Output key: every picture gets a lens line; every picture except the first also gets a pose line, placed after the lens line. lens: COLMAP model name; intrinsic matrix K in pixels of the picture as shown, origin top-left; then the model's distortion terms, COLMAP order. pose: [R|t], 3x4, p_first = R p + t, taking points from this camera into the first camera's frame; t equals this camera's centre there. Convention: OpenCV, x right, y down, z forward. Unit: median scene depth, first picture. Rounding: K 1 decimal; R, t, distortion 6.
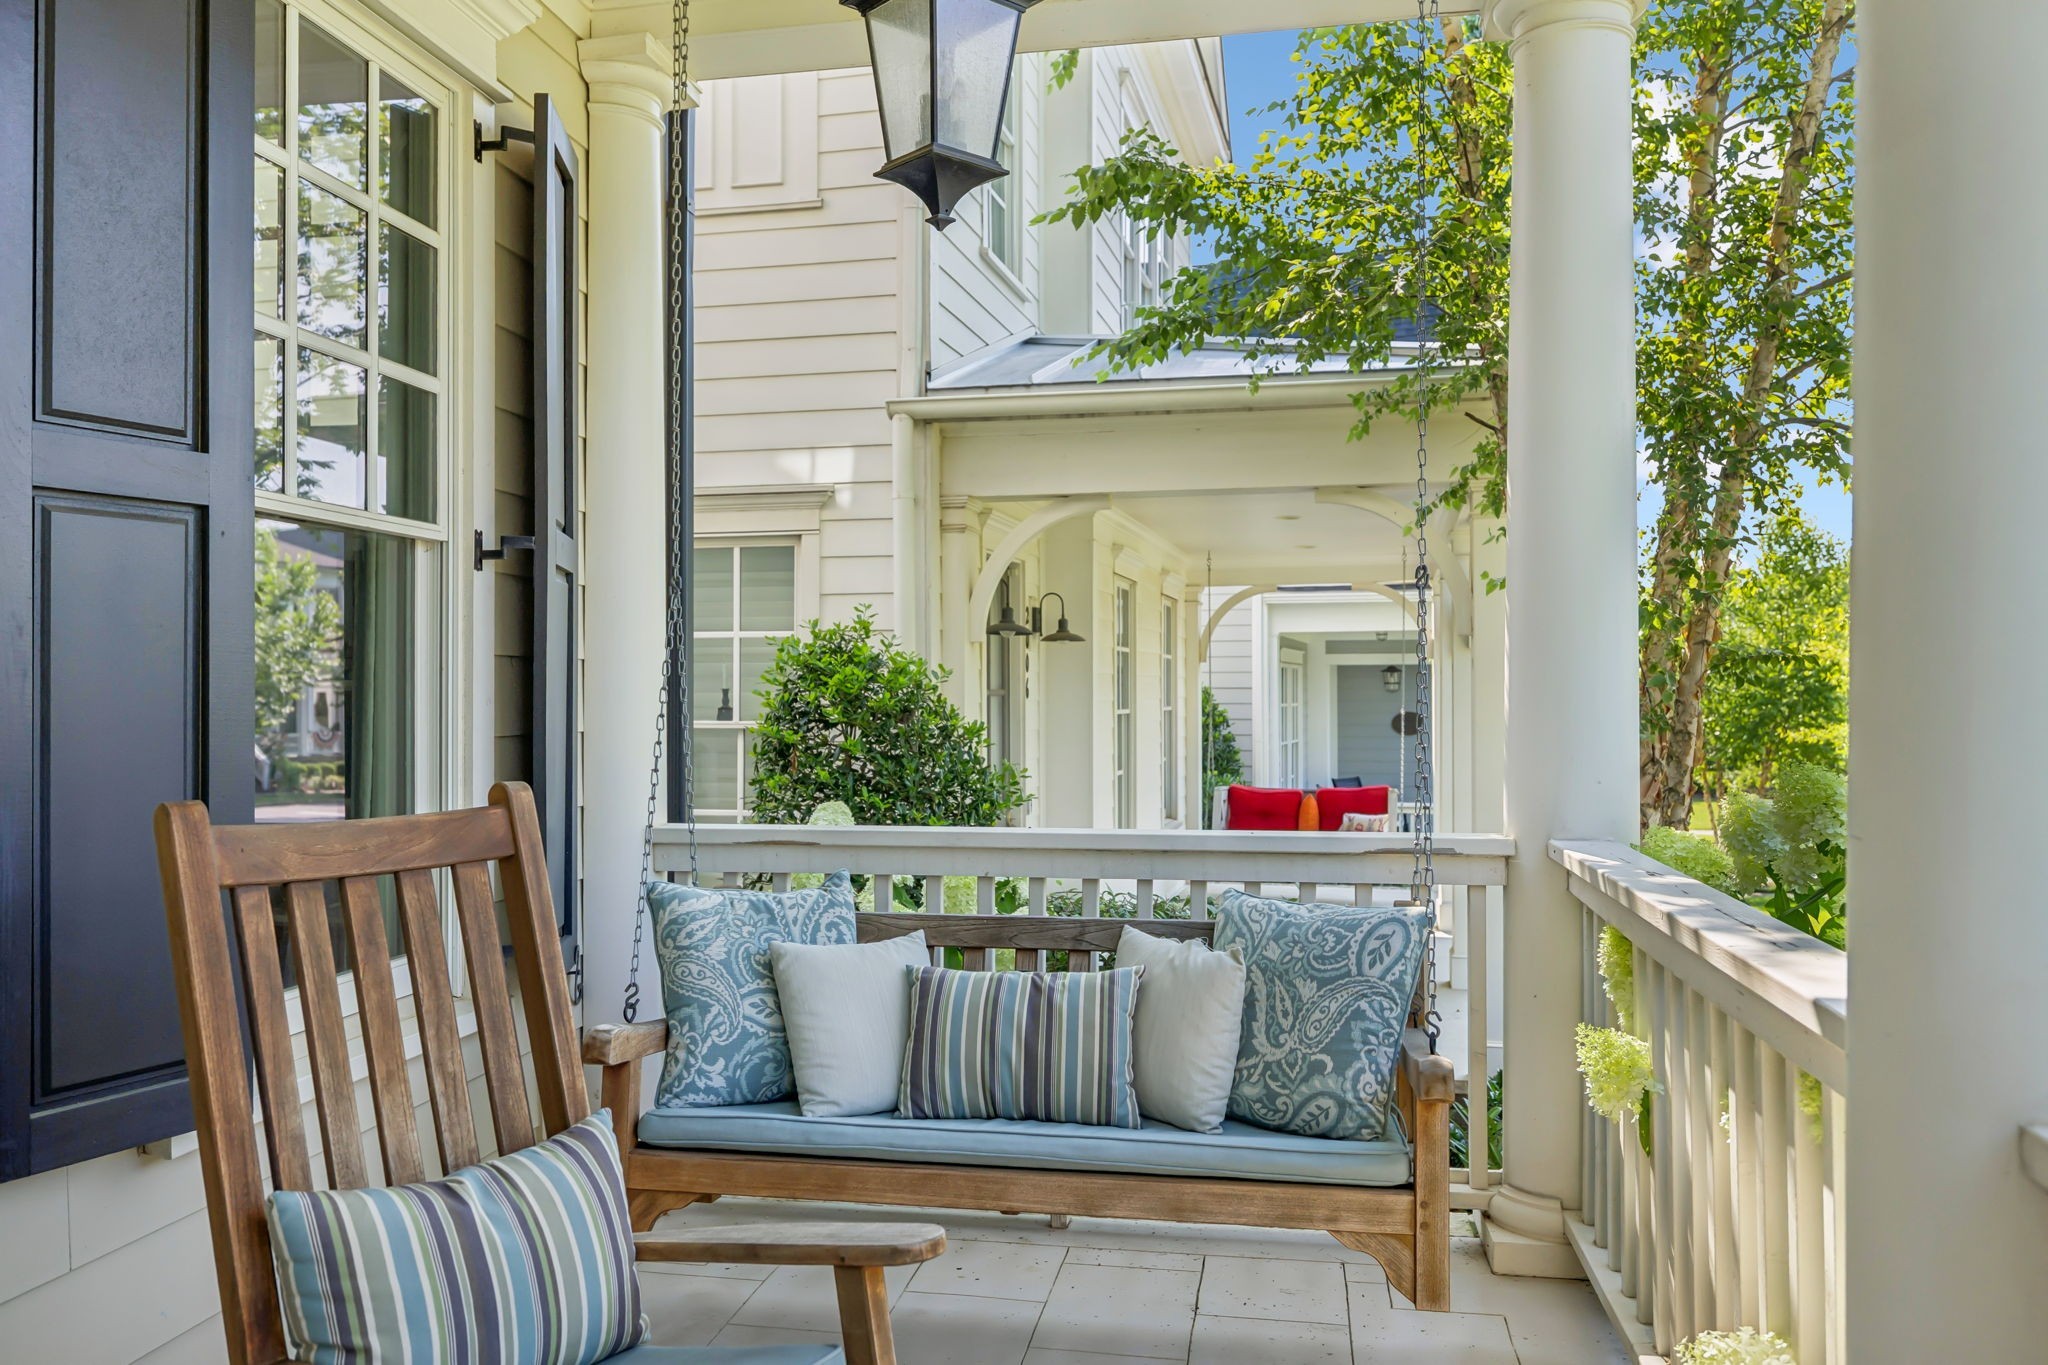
lens RADIAL K [[1354.7, 0, 1019.7], [0, 1354.7, 668.1], [0, 0, 1]] dist [-0.001376, 0.000087]
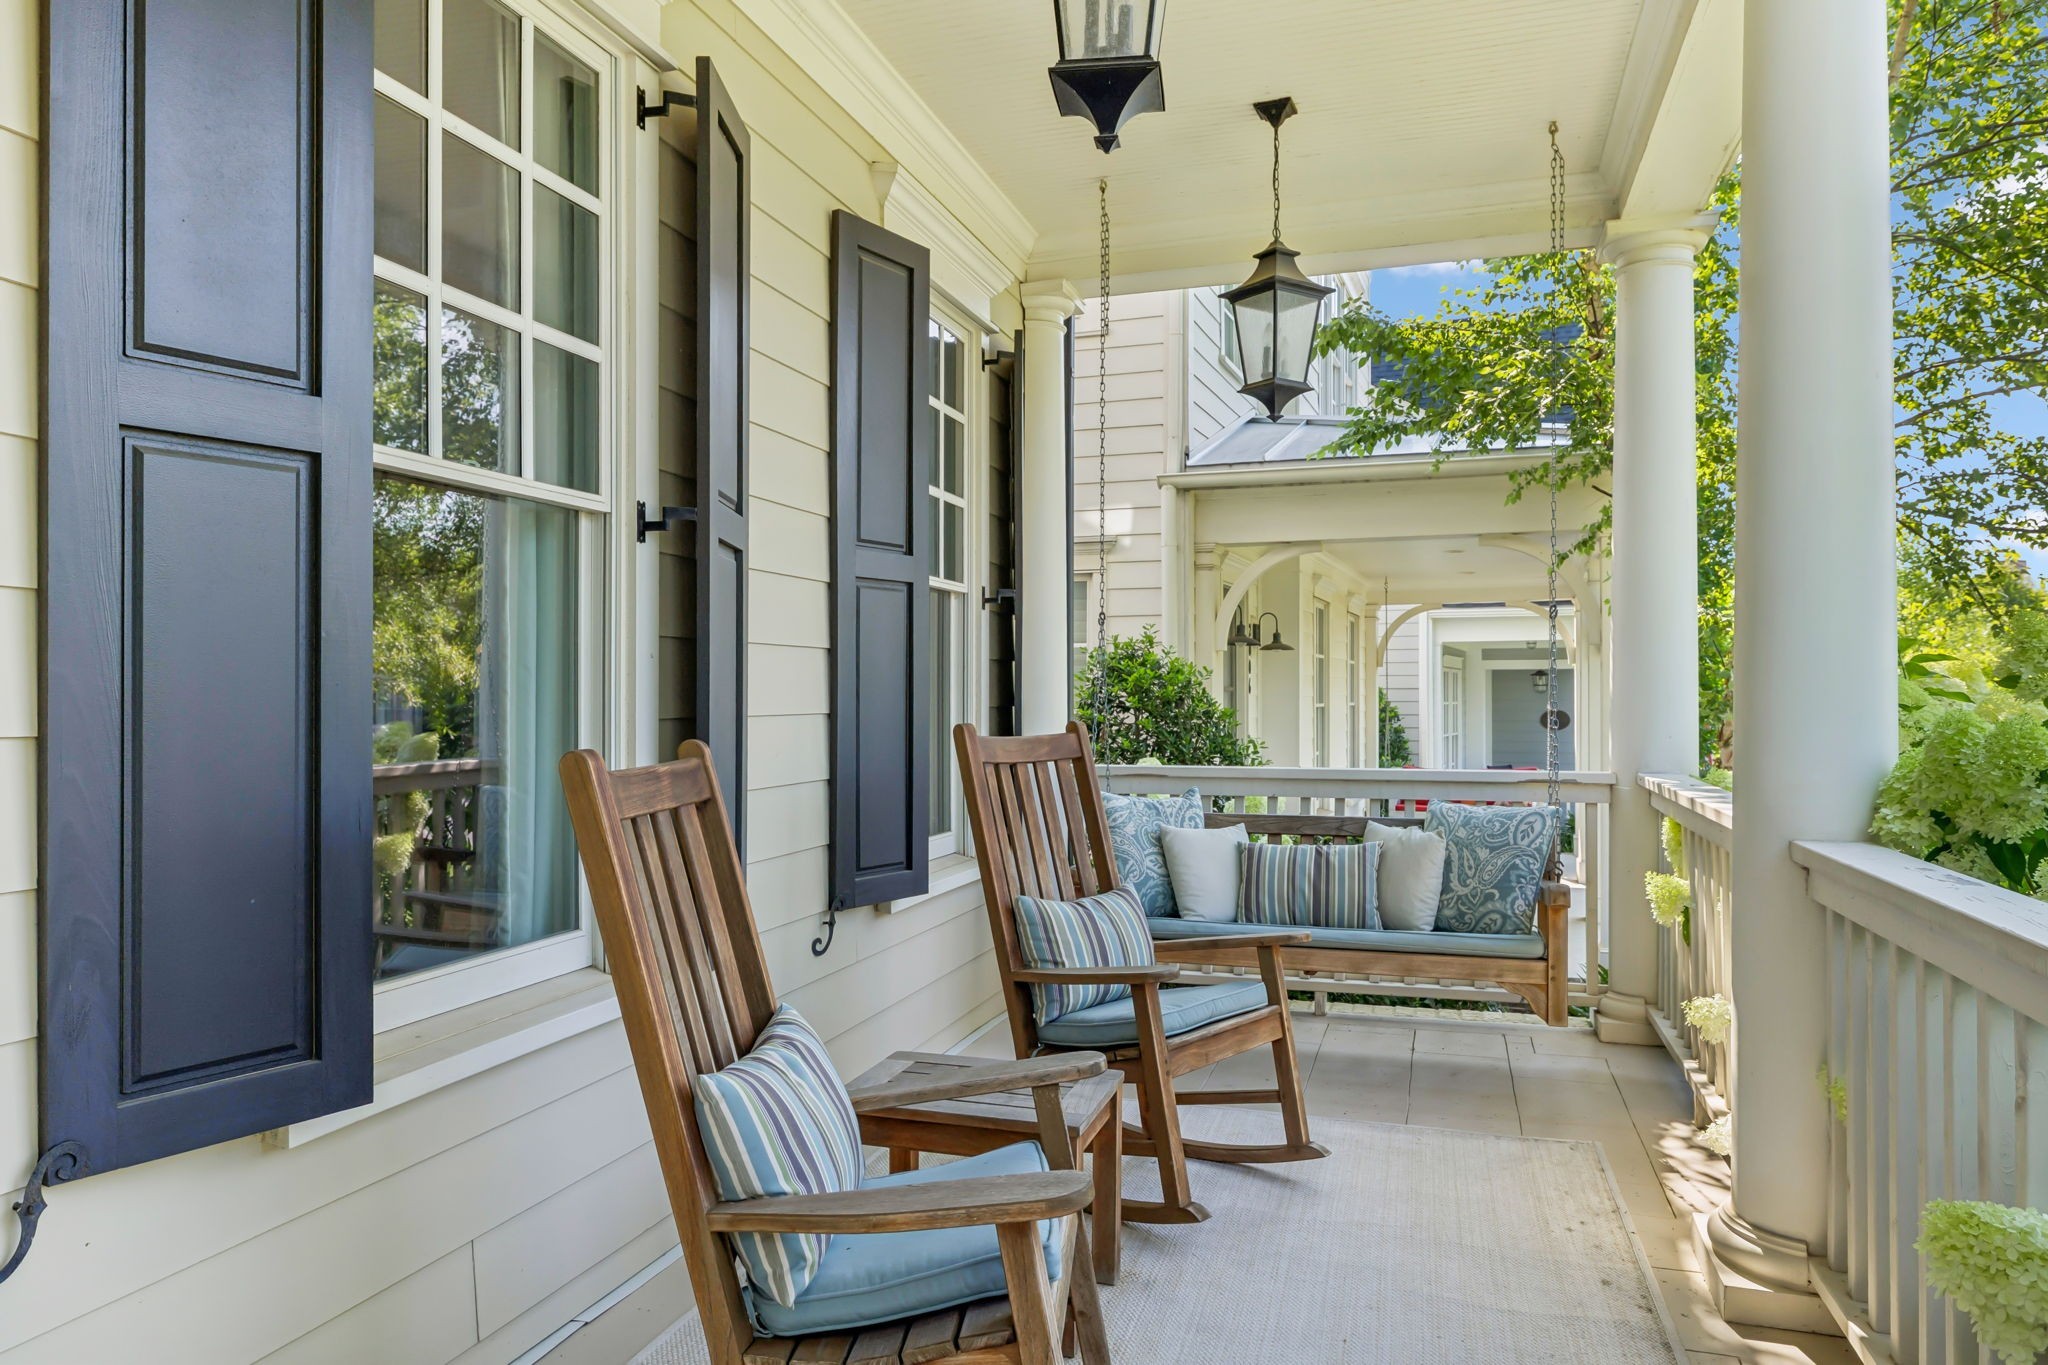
lens RADIAL K [[1293.8, 0, 1024.0], [0, 1293.8, 682.5], [0, 0, 1]] dist [-0.001348, 0.000007]
pose [[0.993546, 0.000090, -0.113431, -0.118983], [0.000478, 0.999987, 0.004977, 0.008927], [0.113430, -0.004999, 0.993533, -0.457547]]
